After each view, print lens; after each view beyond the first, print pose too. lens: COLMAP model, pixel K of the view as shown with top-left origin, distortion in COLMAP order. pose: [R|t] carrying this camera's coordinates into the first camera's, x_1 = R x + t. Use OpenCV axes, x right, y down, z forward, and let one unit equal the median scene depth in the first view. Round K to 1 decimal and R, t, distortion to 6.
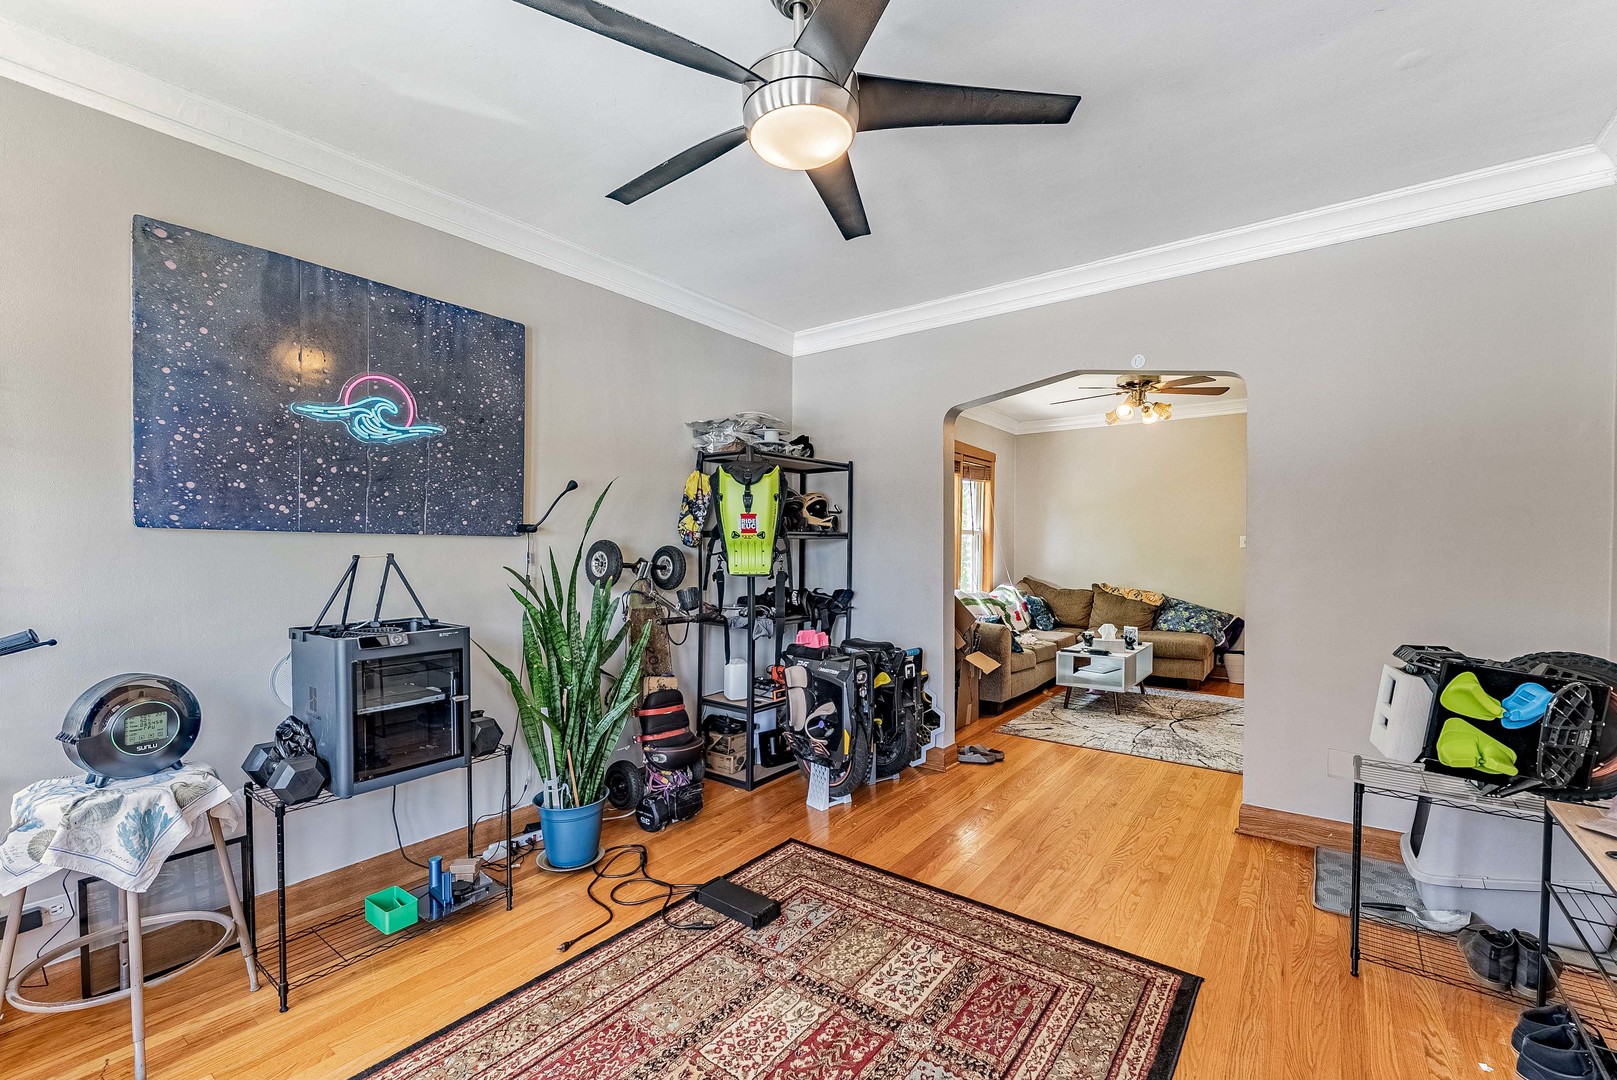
lens RADIAL K [[688.8, 0, 809.1], [0, 688.8, 563.4], [0, 0, 1]] dist [0.001615, 0.000104]
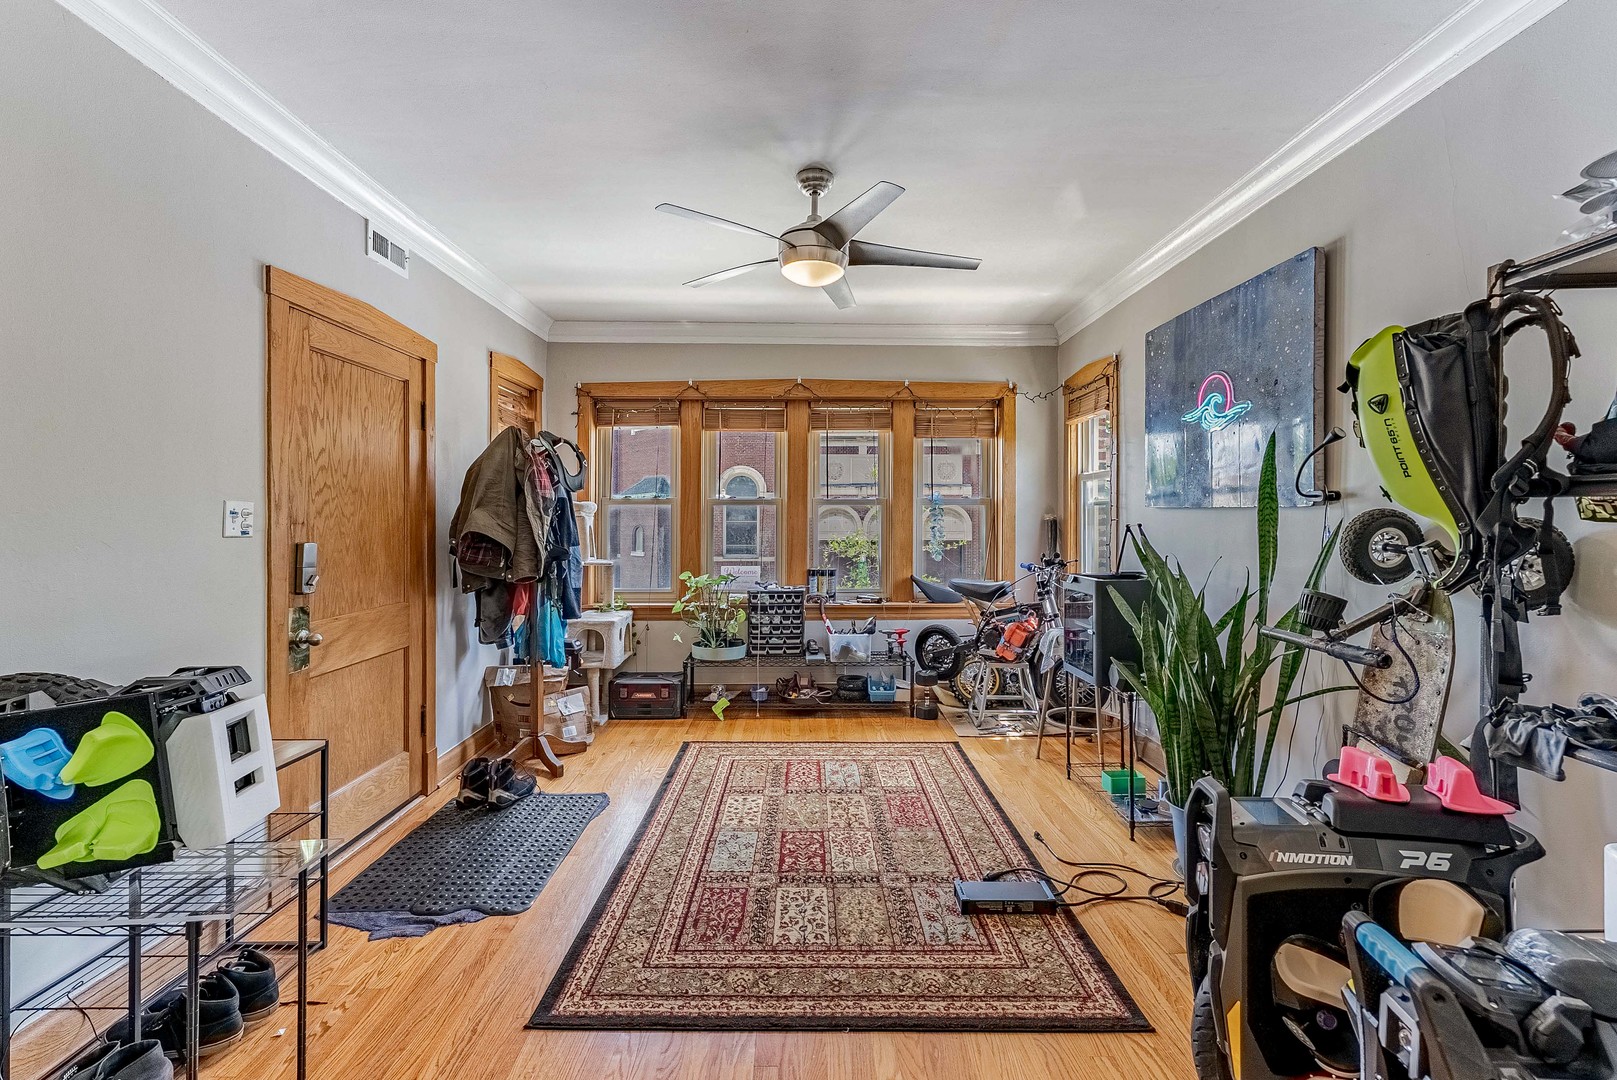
lens RADIAL K [[700.5, 0, 808.7], [0, 700.5, 528.6], [0, 0, 1]] dist [-0.001288, 0.000254]
pose [[-0.790961, 0.012432, -0.611740, 0.324663], [-0.015945, 0.999035, 0.040919, -0.022239], [0.611659, 0.042120, -0.790000, 0.745861]]
